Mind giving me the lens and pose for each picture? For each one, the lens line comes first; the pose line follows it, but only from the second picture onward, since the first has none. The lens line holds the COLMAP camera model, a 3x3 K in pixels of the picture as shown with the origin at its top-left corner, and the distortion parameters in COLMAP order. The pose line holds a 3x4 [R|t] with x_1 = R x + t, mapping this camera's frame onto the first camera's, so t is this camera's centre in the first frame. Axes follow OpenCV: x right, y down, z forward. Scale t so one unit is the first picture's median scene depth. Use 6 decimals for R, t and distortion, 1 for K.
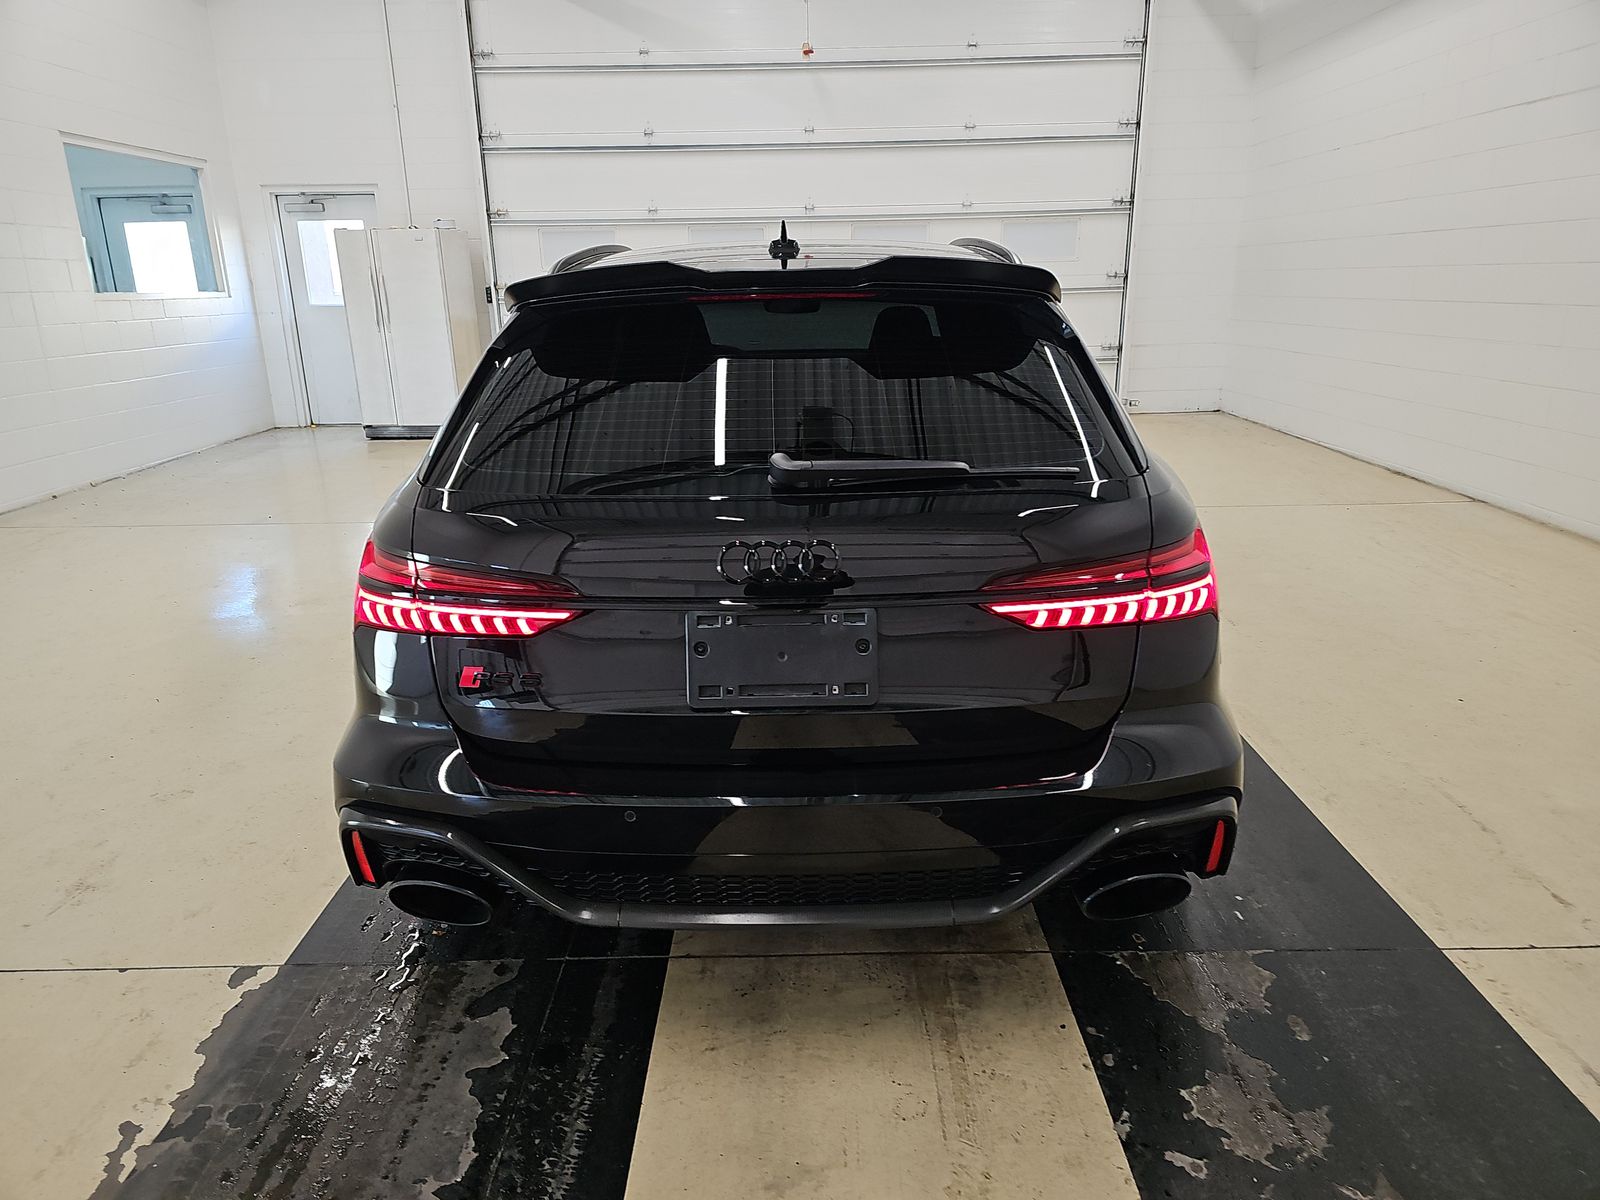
lens RADIAL K [[1055.2, 0, 791.0], [0, 1055.2, 546.4], [0, 0, 1]] dist [0.086973, -0.060465]
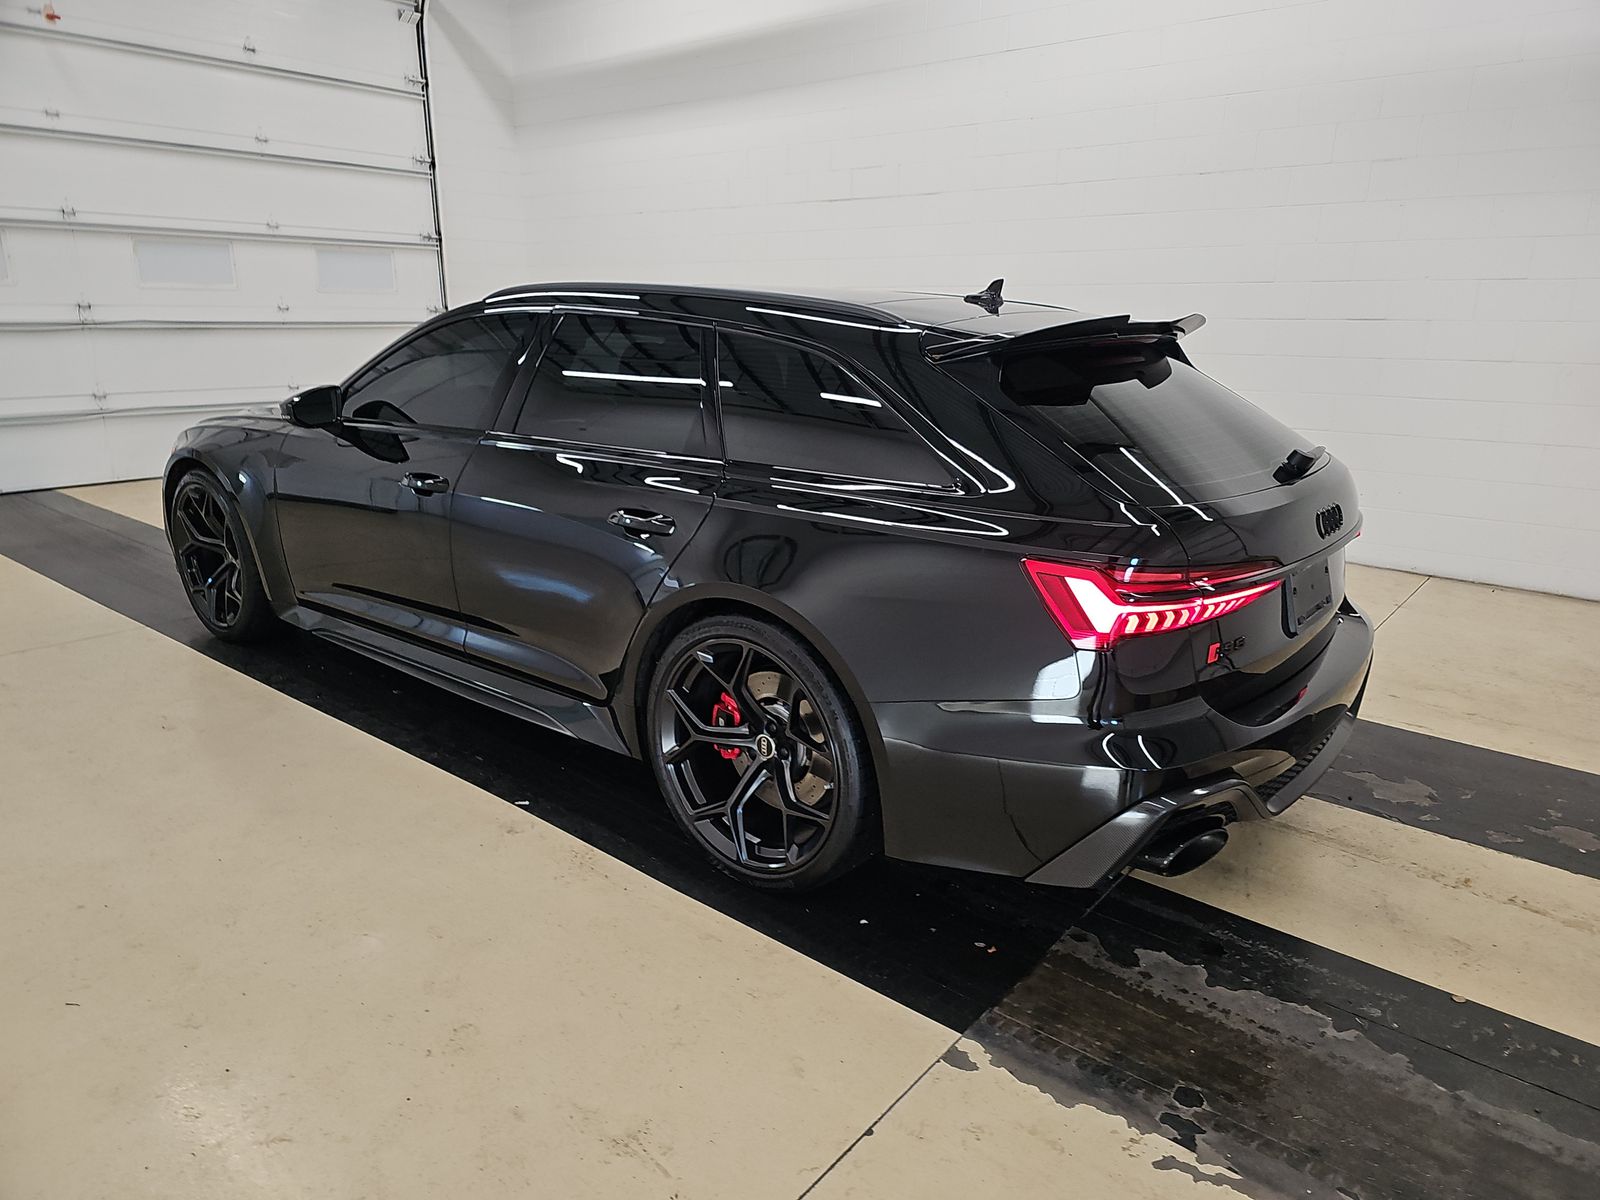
lens RADIAL K [[1073.1, 0, 797.6], [0, 1073.1, 594.7], [0, 0, 1]] dist [0.060334, -0.043146]
pose [[0.618950, -0.182063, 0.764038, -0.310664], [0.177812, 0.979988, 0.089476, -0.026277], [-0.765039, 0.080474, 0.638936, 0.120313]]
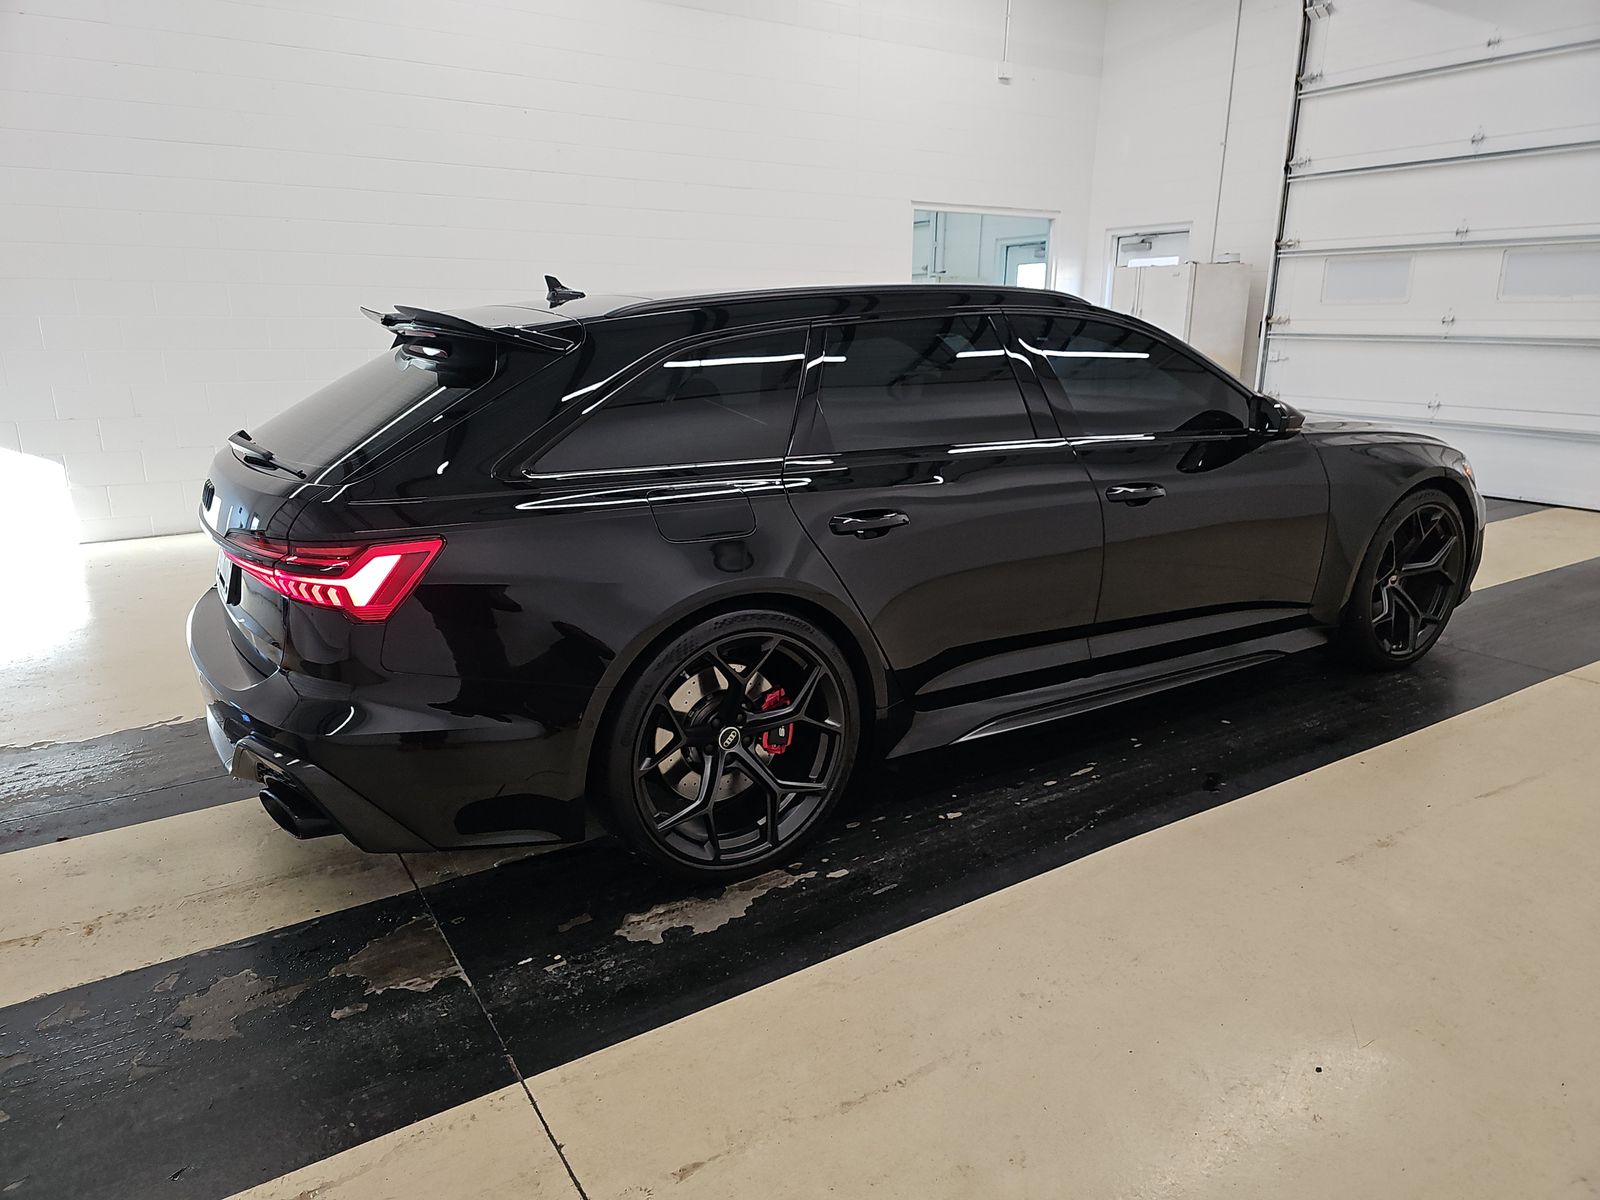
lens RADIAL K [[1055.2, 0, 791.0], [0, 1055.2, 546.4], [0, 0, 1]] dist [0.086973, -0.060465]
pose [[0.537600, 0.206350, -0.817561, 0.339645], [-0.227463, 0.969138, 0.095036, -0.048051], [0.811940, 0.134873, 0.567946, 0.154528]]
